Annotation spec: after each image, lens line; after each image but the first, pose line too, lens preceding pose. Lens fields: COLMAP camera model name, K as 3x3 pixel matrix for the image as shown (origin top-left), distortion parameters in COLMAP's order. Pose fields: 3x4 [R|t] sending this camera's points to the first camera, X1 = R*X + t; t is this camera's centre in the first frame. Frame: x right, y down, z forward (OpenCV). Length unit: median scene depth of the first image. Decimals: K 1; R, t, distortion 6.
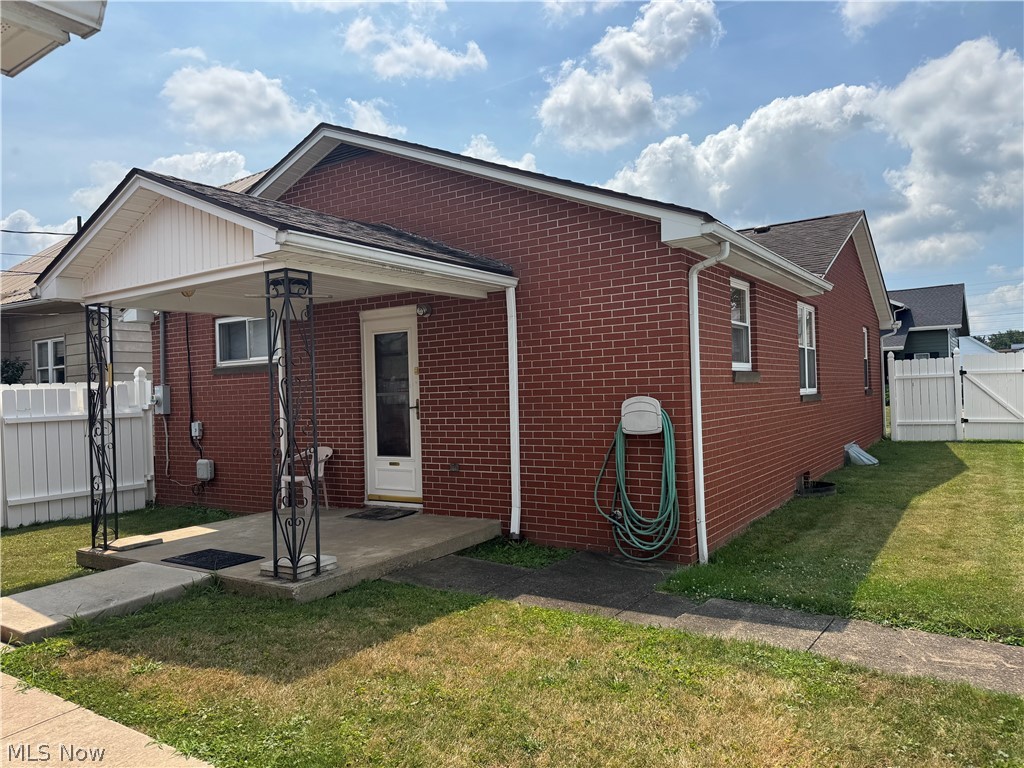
lens RADIAL K [[710.4, 0, 512.0], [0, 710.4, 384.0], [0, 0, 1]] dist [0.002925, -0.000119]
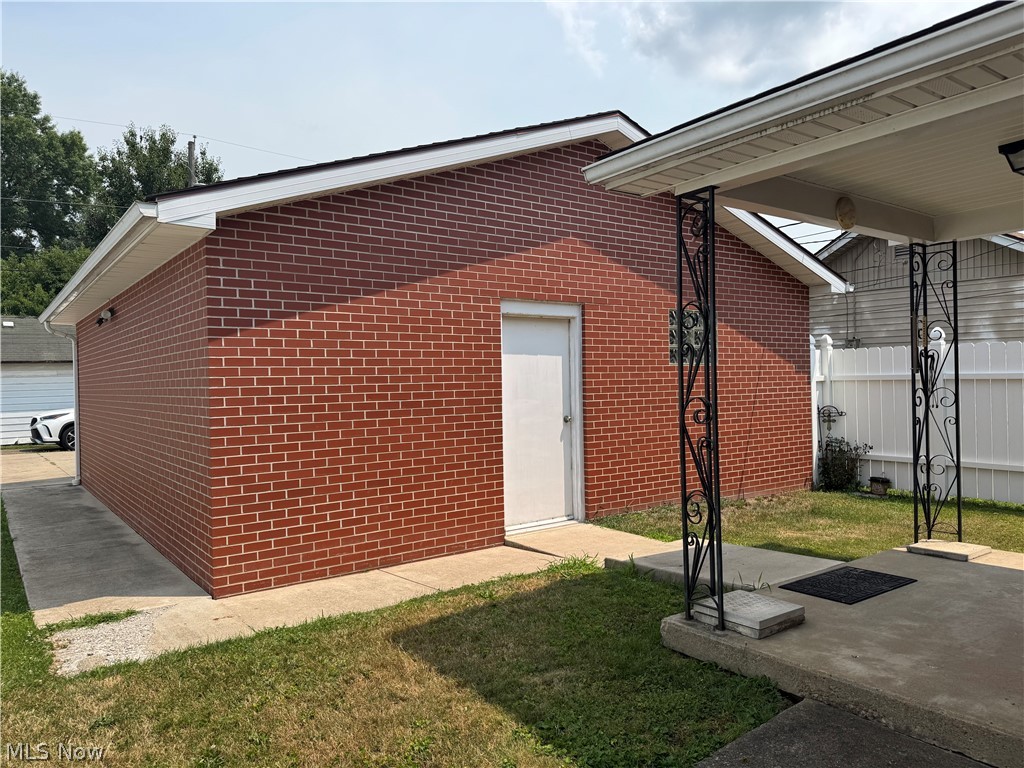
lens RADIAL K [[710.4, 0, 512.0], [0, 710.4, 384.0], [0, 0, 1]] dist [0.002925, -0.000119]
pose [[-0.322265, 0.043759, -0.945638, 0.390161], [0.035294, 0.998792, 0.034191, 0.004166], [0.945991, -0.022356, -0.323420, 0.958370]]
